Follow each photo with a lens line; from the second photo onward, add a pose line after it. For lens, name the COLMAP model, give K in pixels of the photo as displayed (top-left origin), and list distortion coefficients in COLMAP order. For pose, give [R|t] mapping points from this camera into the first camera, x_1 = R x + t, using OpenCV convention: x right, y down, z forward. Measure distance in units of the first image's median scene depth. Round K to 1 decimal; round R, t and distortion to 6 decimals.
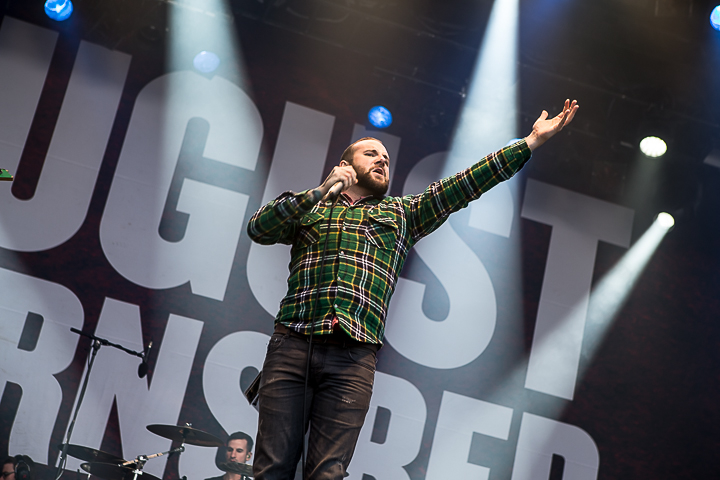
lens RADIAL K [[1411.9, 0, 361.1], [0, 1411.9, 227.8], [0, 0, 1]] dist [0.227864, 0.022048]
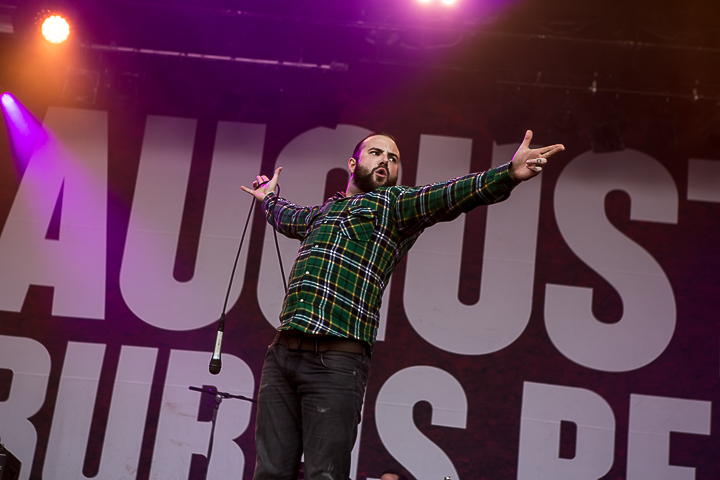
lens RADIAL K [[1411.9, 0, 361.1], [0, 1411.9, 227.8], [0, 0, 1]] dist [0.227864, 0.022048]
pose [[0.951255, -0.199616, -0.235092, 0.137182], [0.187284, 0.979522, -0.073899, 0.043454], [0.245029, 0.026268, 0.969160, 0.023379]]
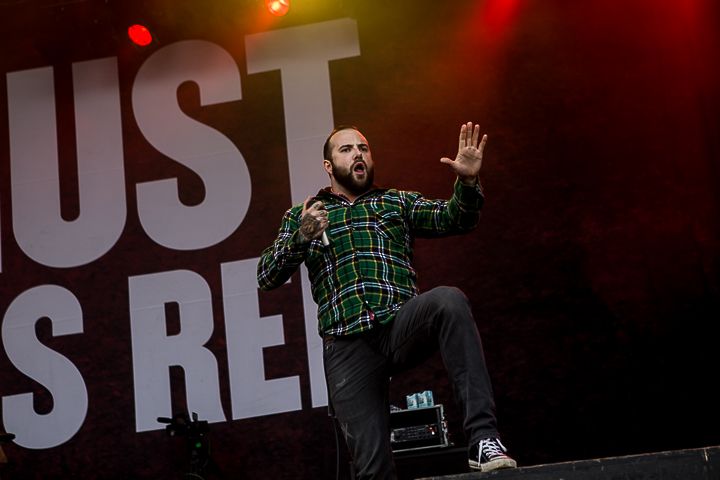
lens RADIAL K [[1340.5, 0, 360.0], [0, 1340.5, 240.0], [0, 0, 1]] dist [0.236741, -0.023442]
pose [[0.854682, -0.399007, -0.332134, 0.496216], [0.423689, 0.905805, 0.002100, 0.143519], [0.300010, -0.142516, 0.943230, 0.094248]]
